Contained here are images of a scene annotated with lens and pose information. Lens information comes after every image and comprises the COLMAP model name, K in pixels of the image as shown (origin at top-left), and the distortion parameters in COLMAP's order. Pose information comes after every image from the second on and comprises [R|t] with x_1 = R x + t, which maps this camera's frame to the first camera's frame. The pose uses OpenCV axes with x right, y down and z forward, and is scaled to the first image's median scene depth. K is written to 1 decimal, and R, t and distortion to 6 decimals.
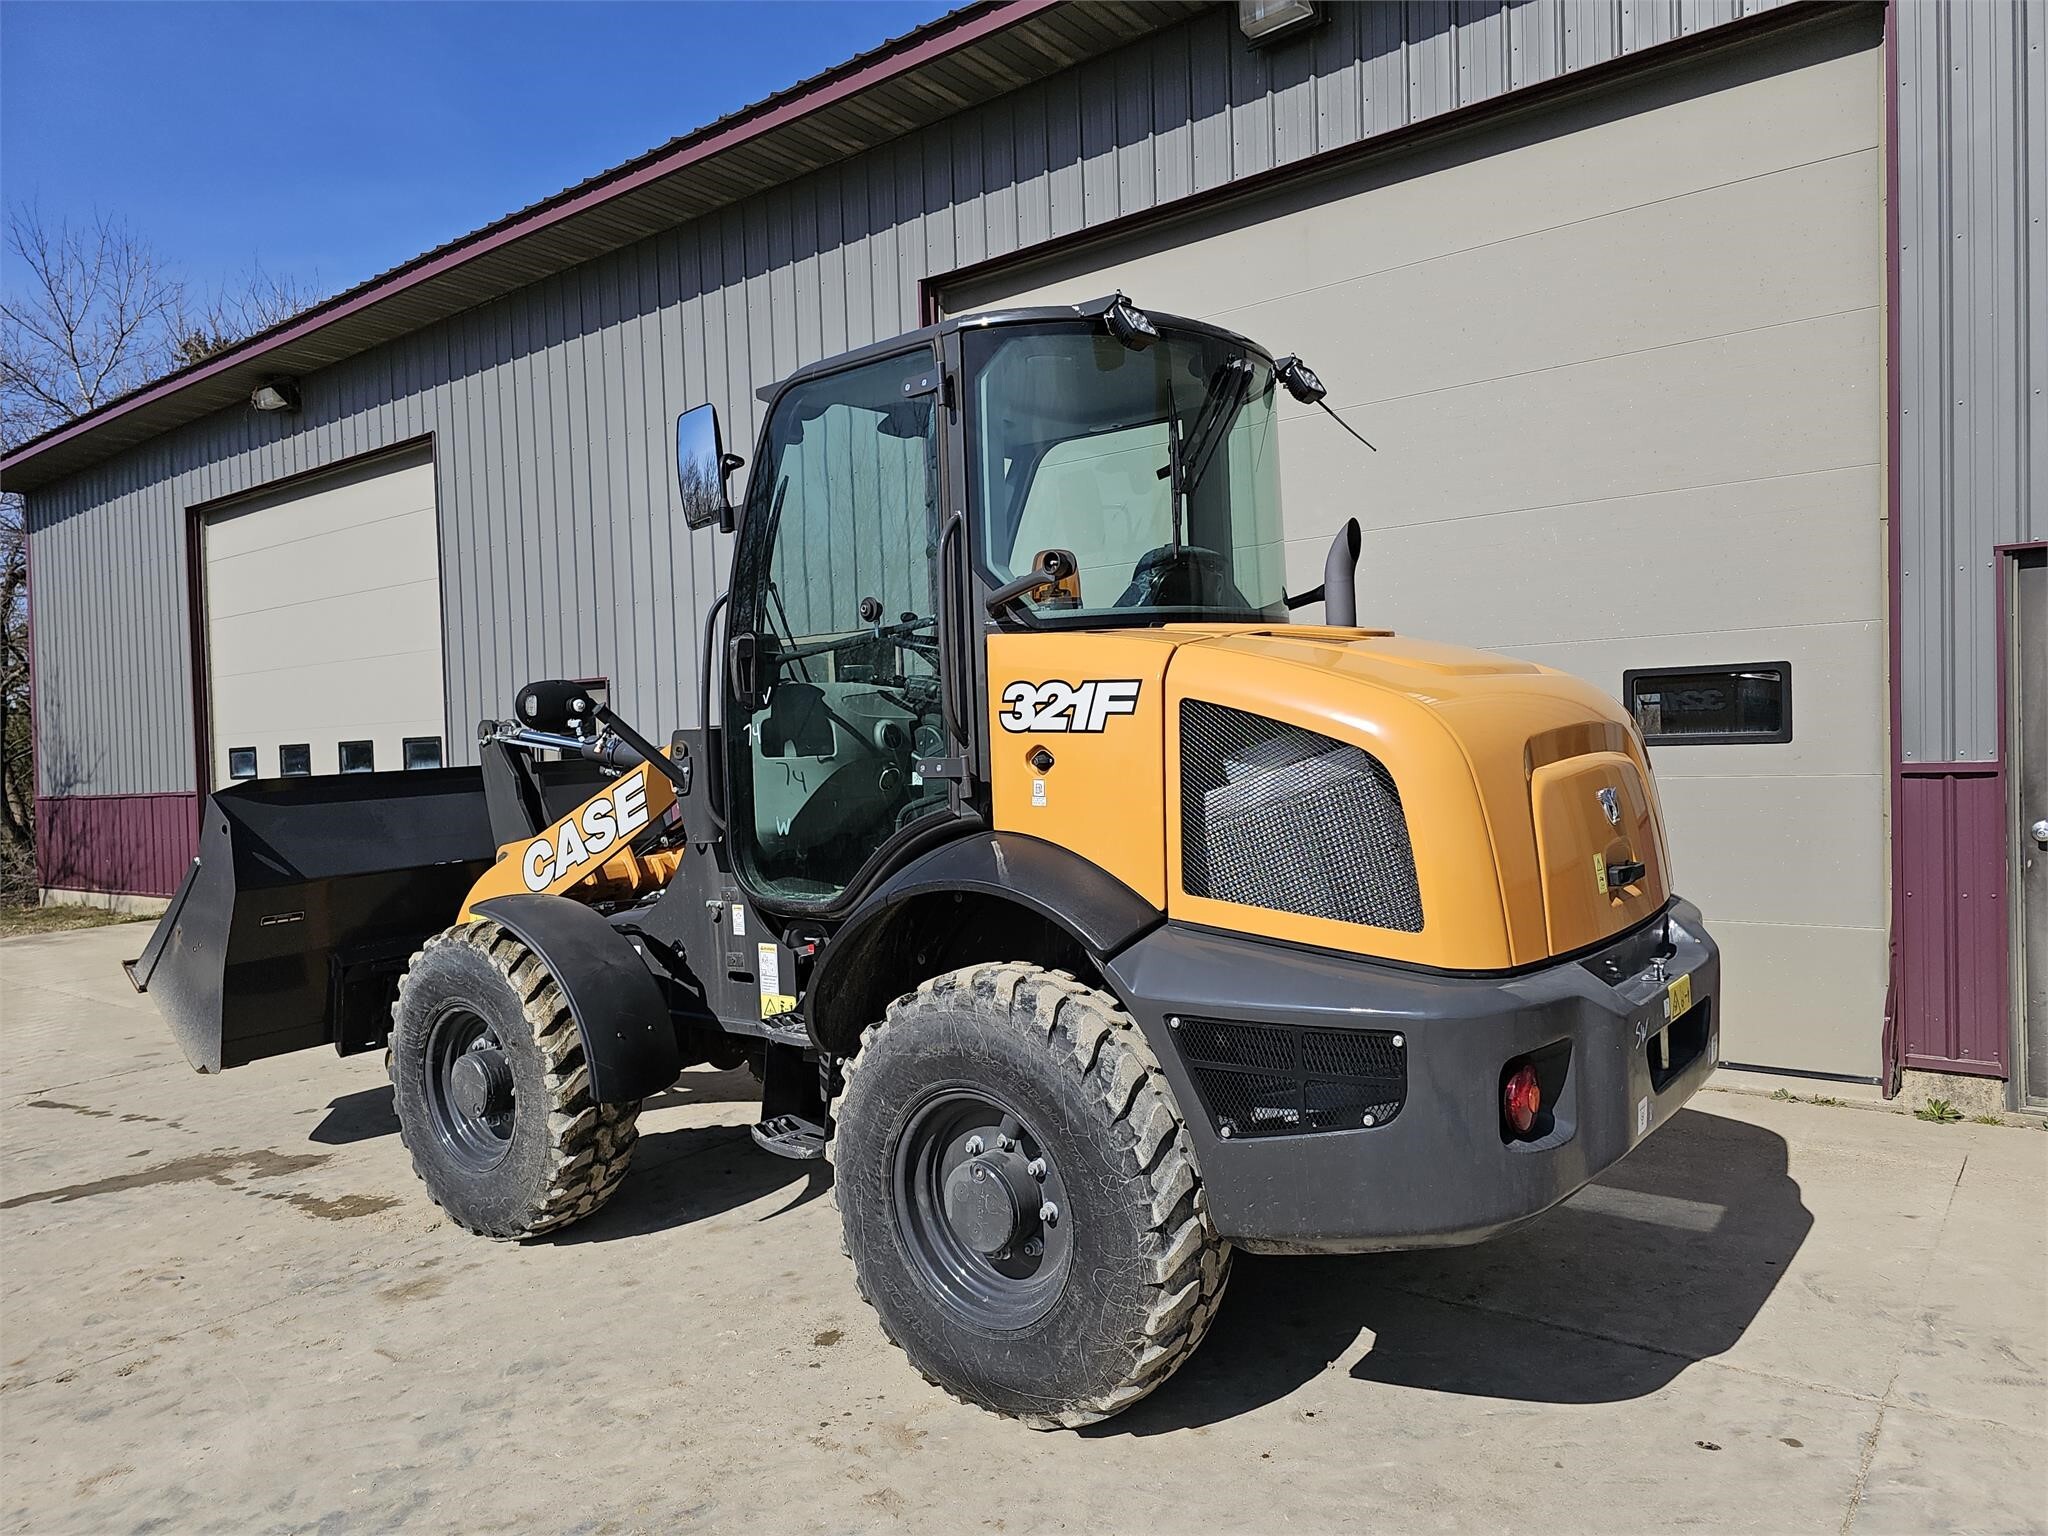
lens RADIAL K [[1379.4, 0, 1023.6], [0, 1379.4, 774.7], [0, 0, 1]] dist [0.055904, -0.049894]
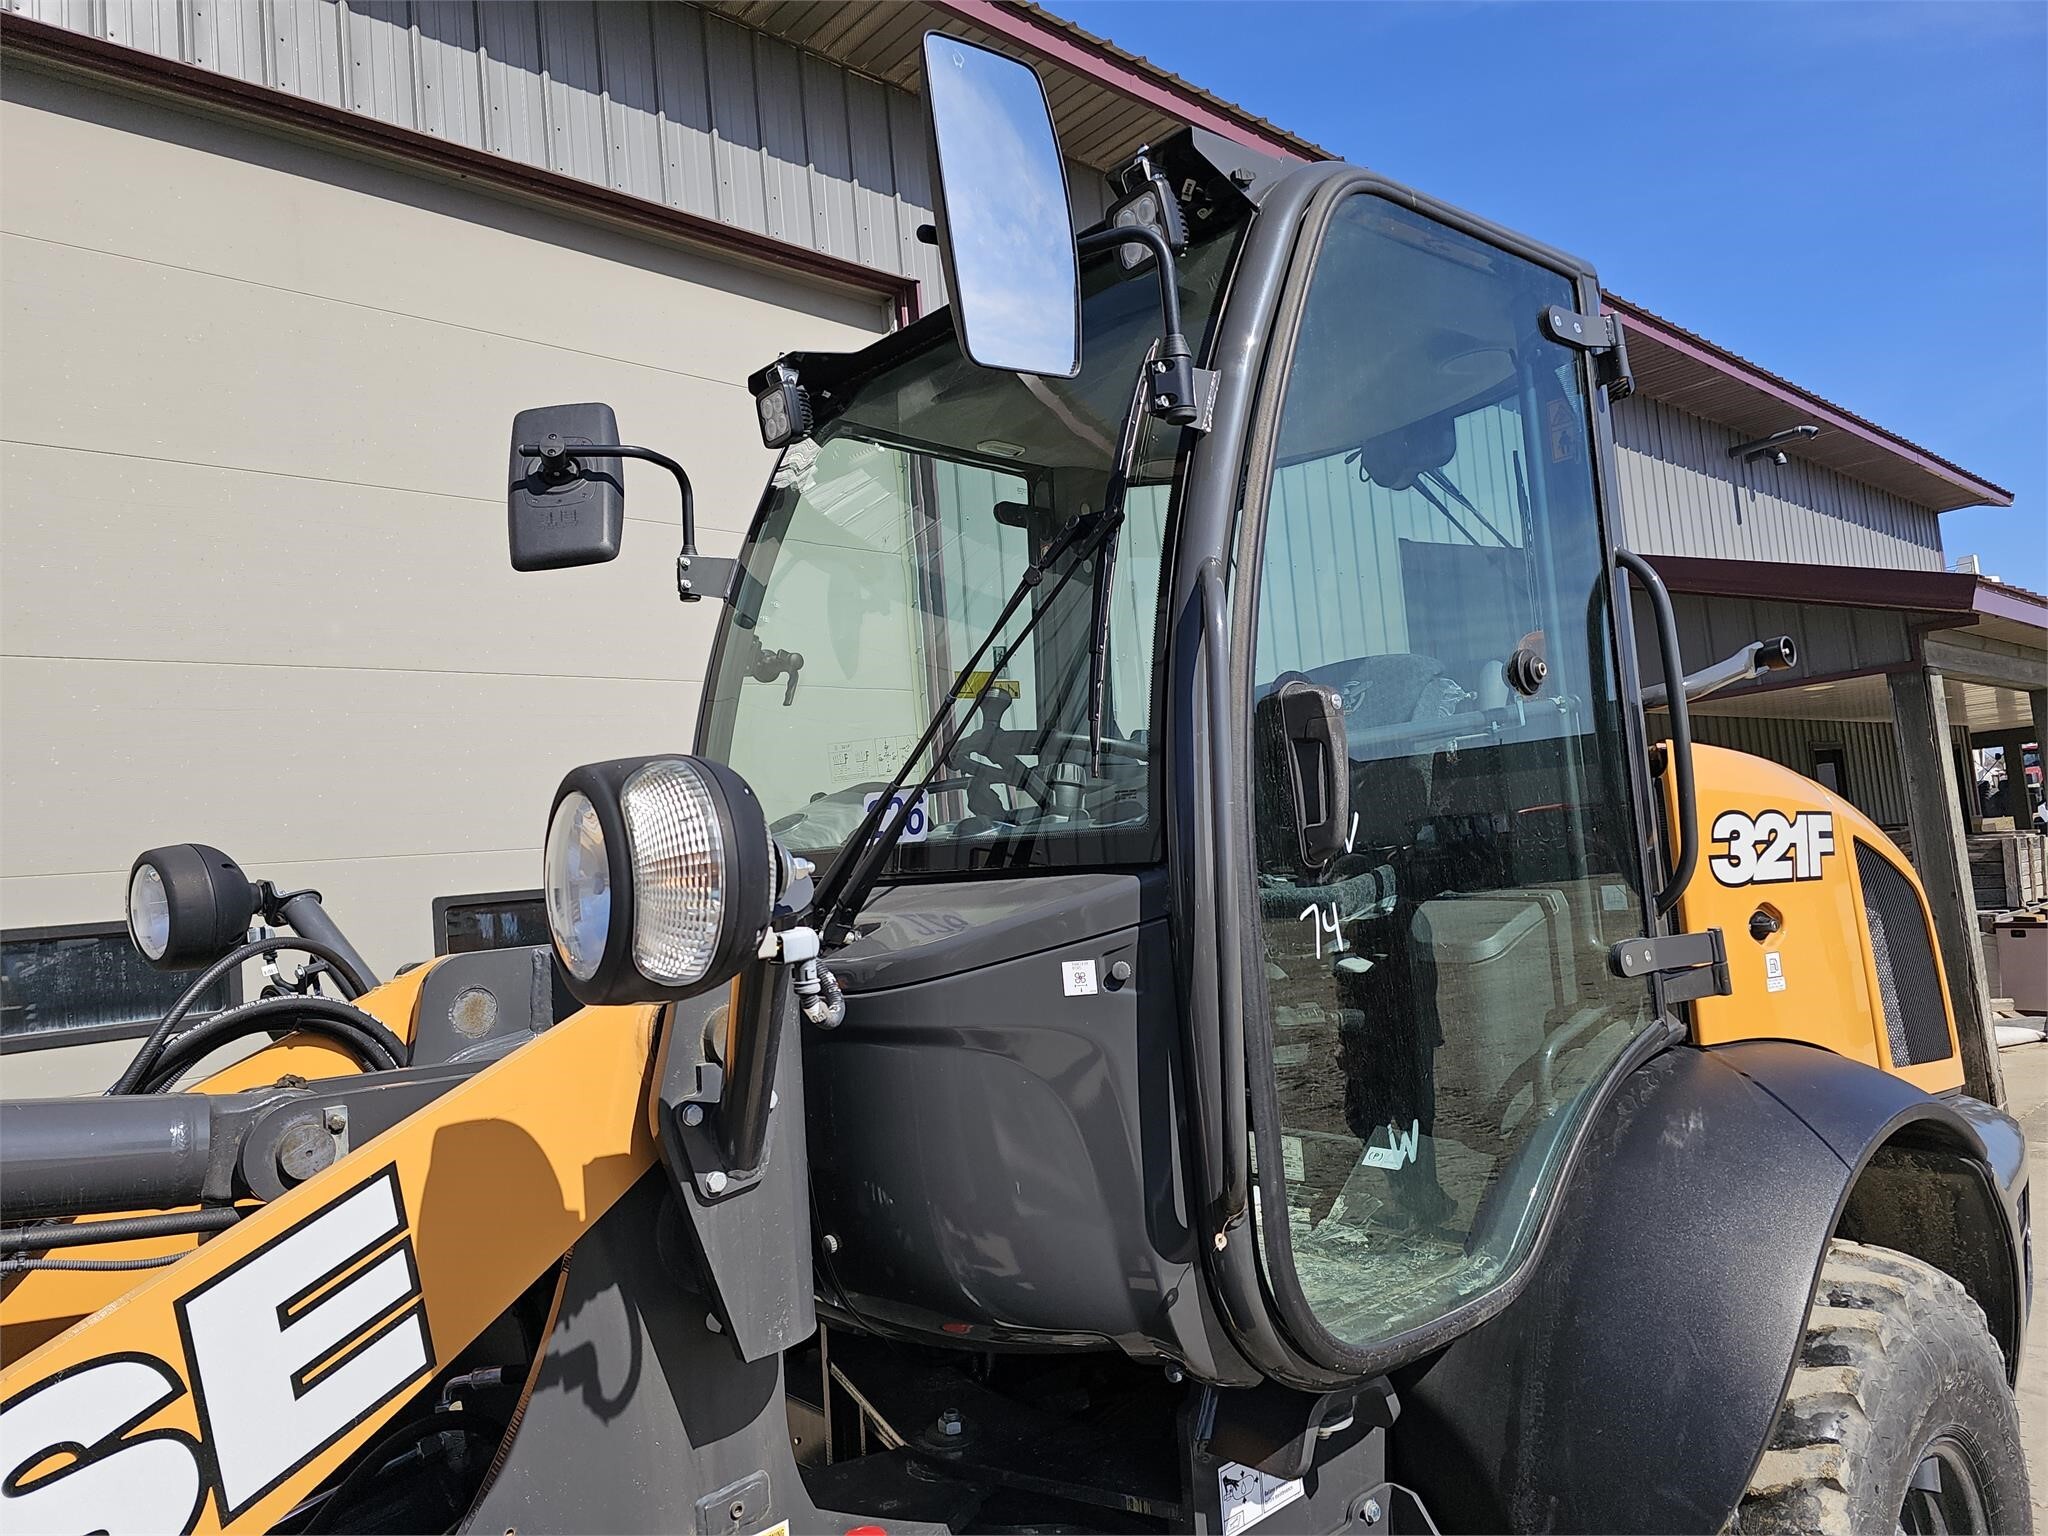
lens RADIAL K [[1447.8, 0, 996.5], [0, 1447.8, 783.7], [0, 0, 1]] dist [0.032356, -0.018129]
pose [[0.148244, 0.085871, 0.985216, -0.622638], [0.106664, 0.989023, -0.102252, -0.037856], [-0.983182, 0.120245, 0.137458, 1.028427]]
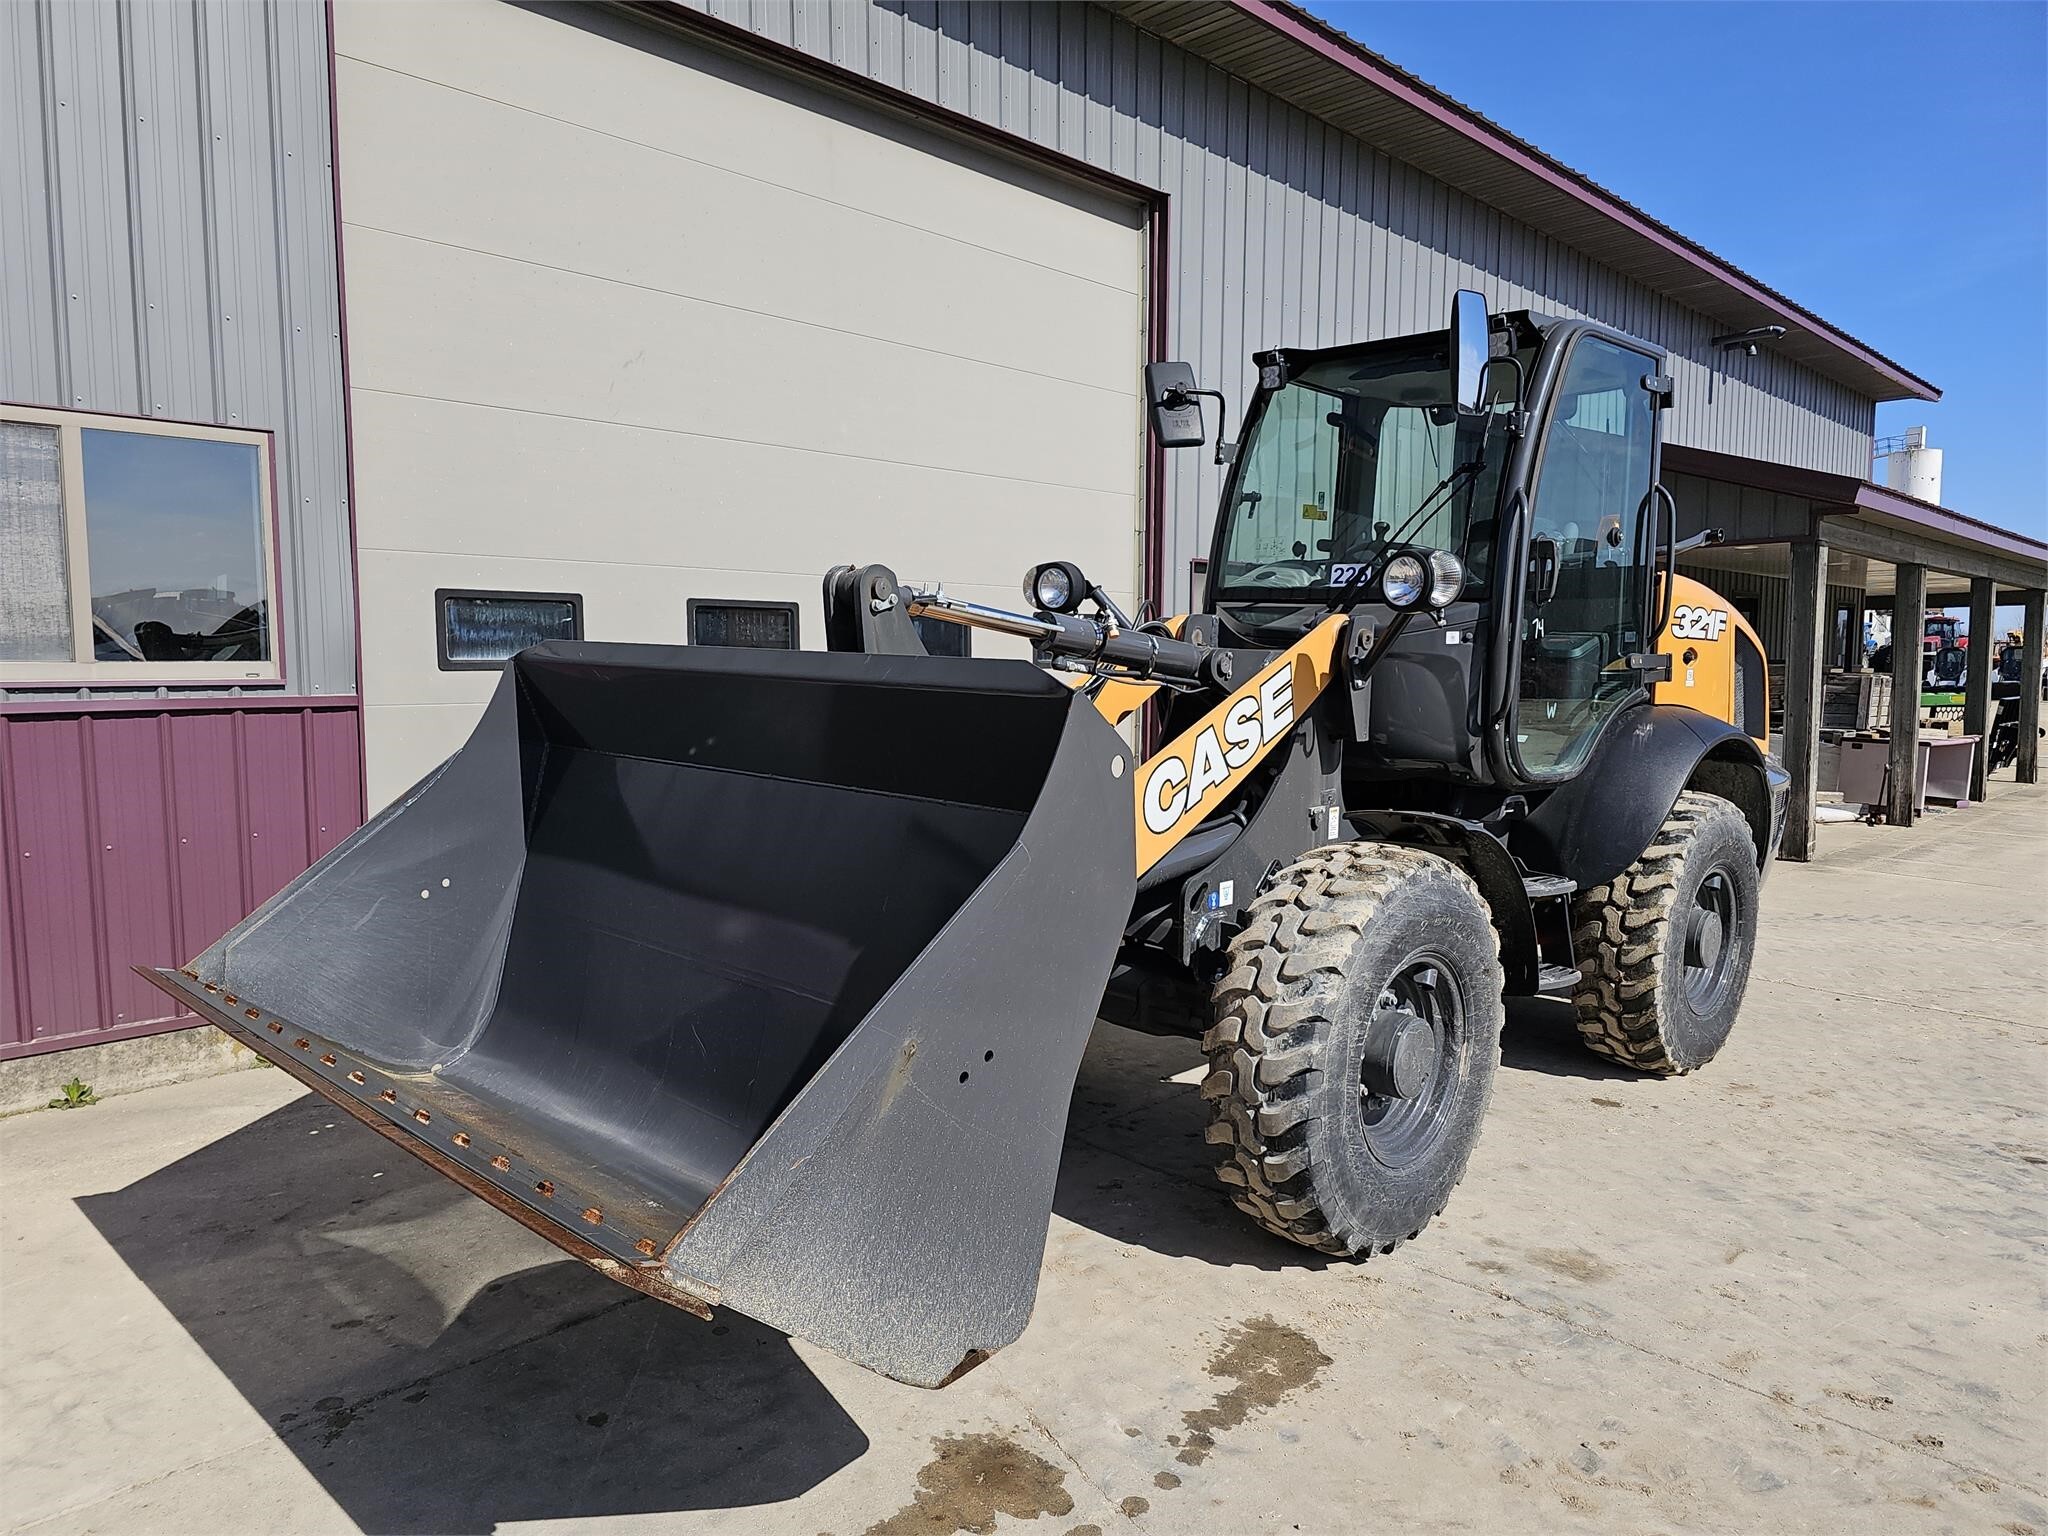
lens RADIAL K [[1379.4, 0, 1011.2], [0, 1379.4, 791.9], [0, 0, 1]] dist [0.055904, -0.049894]
pose [[0.106785, -0.064362, 0.992197, -1.351812], [0.017013, 0.997875, 0.062900, 0.024372], [-0.994137, 0.010163, 0.107653, 1.299667]]
